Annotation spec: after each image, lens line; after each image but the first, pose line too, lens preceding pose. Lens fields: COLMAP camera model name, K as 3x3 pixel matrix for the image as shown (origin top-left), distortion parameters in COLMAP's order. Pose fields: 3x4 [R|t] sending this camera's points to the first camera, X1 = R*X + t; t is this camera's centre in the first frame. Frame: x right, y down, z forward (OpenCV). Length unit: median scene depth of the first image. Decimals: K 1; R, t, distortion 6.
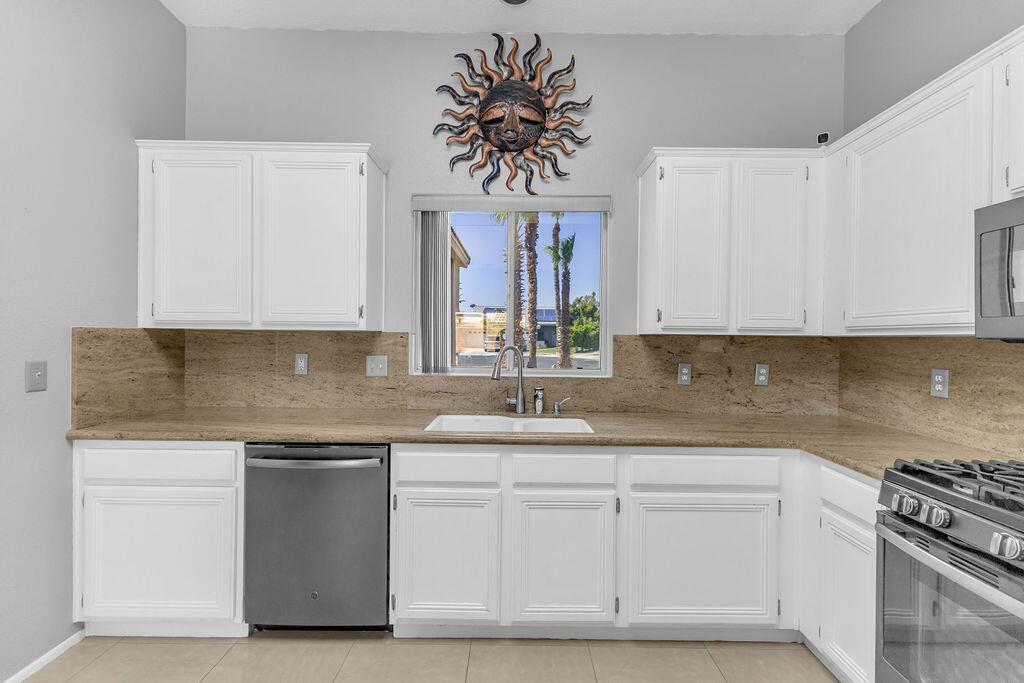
lens RADIAL K [[439.6, 0, 514.6], [0, 439.6, 338.6], [0, 0, 1]] dist [0.007918, -0.000658]
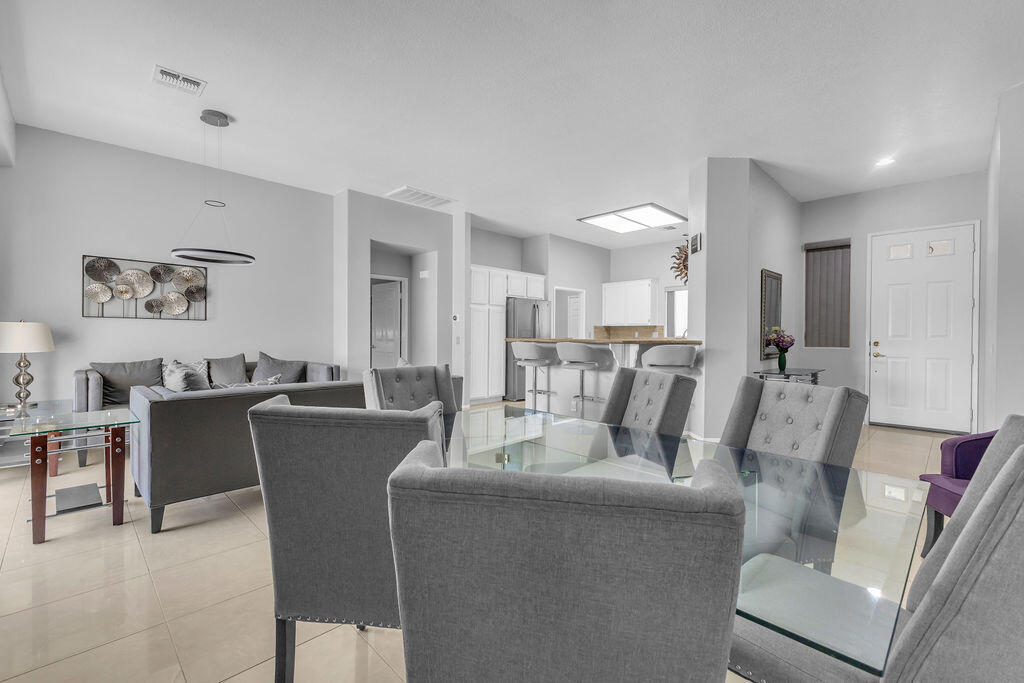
lens RADIAL K [[439.6, 0, 514.6], [0, 439.6, 338.6], [0, 0, 1]] dist [0.007918, -0.000658]
pose [[0.706056, 0.000806, -0.708156, 1.447274], [-0.000587, 1.000000, 0.000552, 0.091134], [0.708156, 0.000026, 0.706056, -2.403535]]
